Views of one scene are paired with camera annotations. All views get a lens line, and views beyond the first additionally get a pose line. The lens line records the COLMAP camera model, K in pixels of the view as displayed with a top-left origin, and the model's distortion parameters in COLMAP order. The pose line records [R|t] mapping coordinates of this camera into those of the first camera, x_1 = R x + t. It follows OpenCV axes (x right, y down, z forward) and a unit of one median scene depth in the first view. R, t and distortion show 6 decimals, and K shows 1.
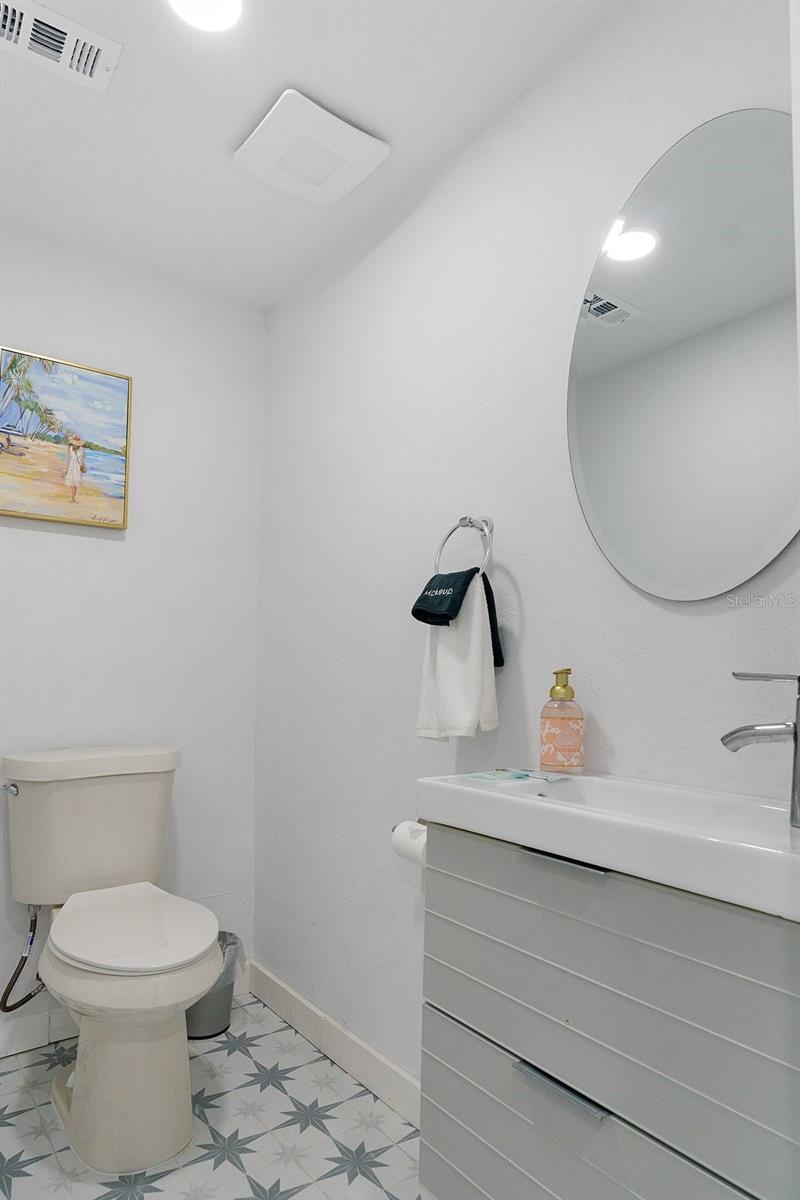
lens RADIAL K [[702.5, 0, 398.2], [0, 702.5, 637.0], [0, 0, 1]] dist [-0.006991, -0.002792]
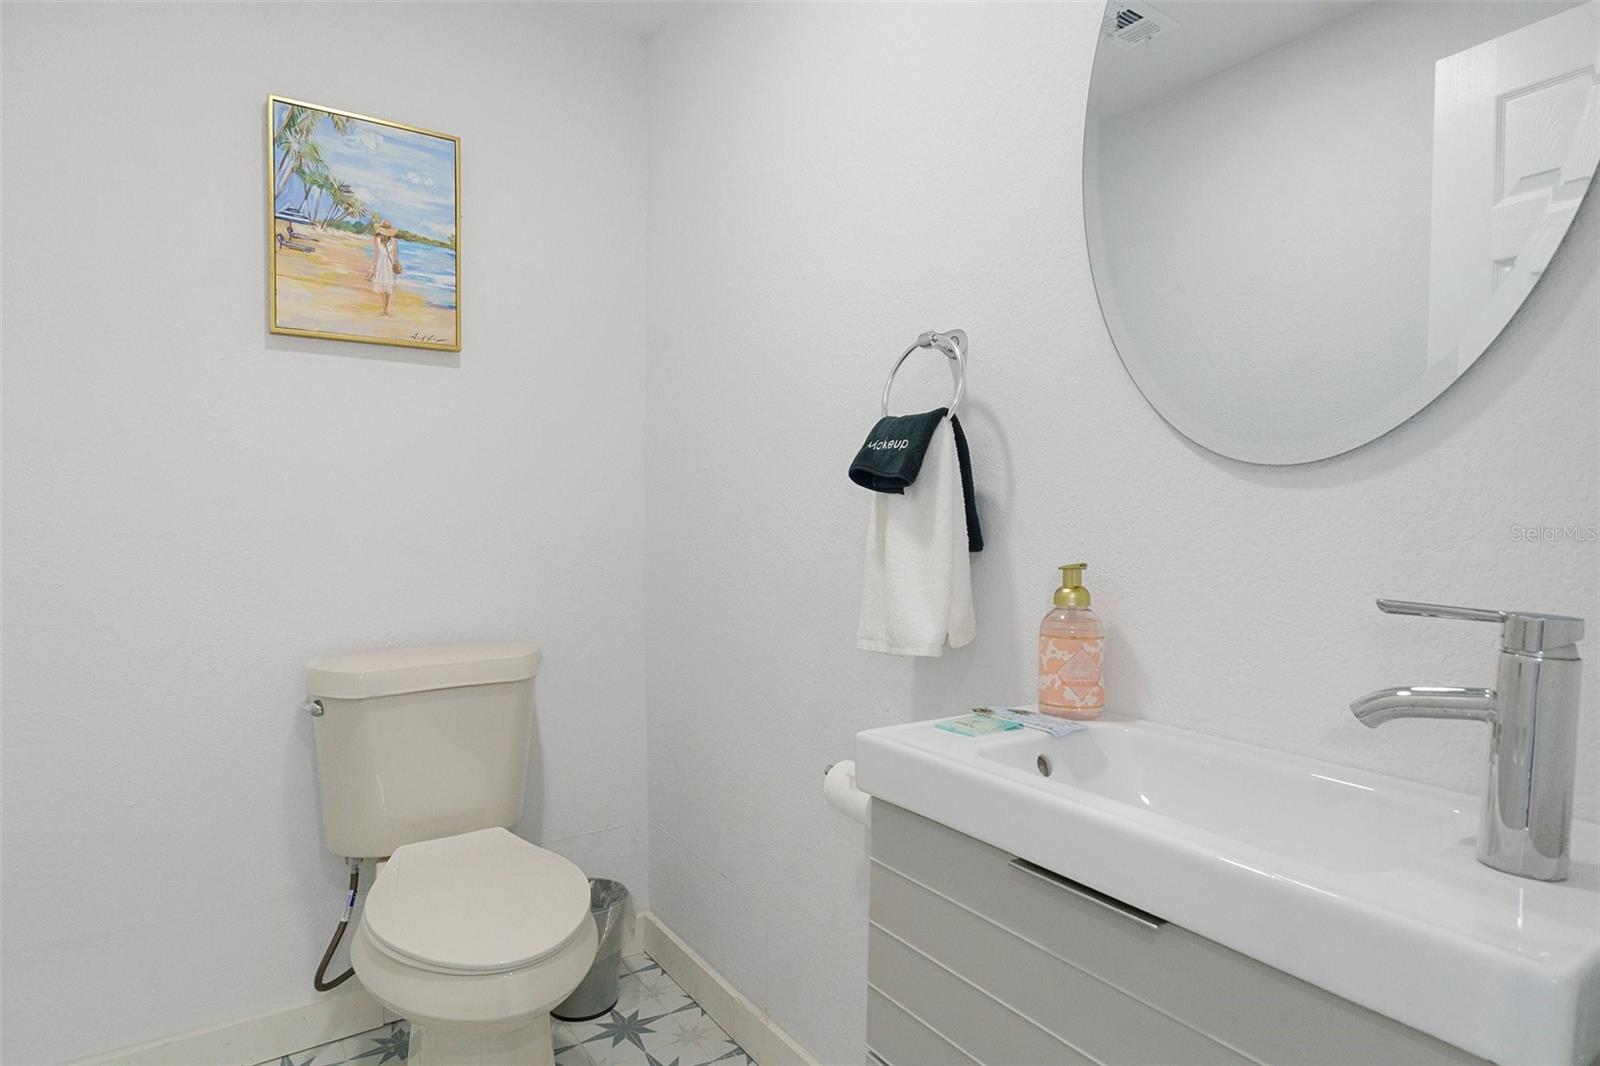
lens RADIAL K [[877.4, 0, 800.9], [0, 877.4, 529.4], [0, 0, 1]] dist [0.001997, 0.000584]
pose [[0.999083, -0.006826, -0.042263, 0.006951], [0.009642, 0.997721, 0.066778, -0.032994], [0.041711, -0.067124, 0.996872, 0.113948]]
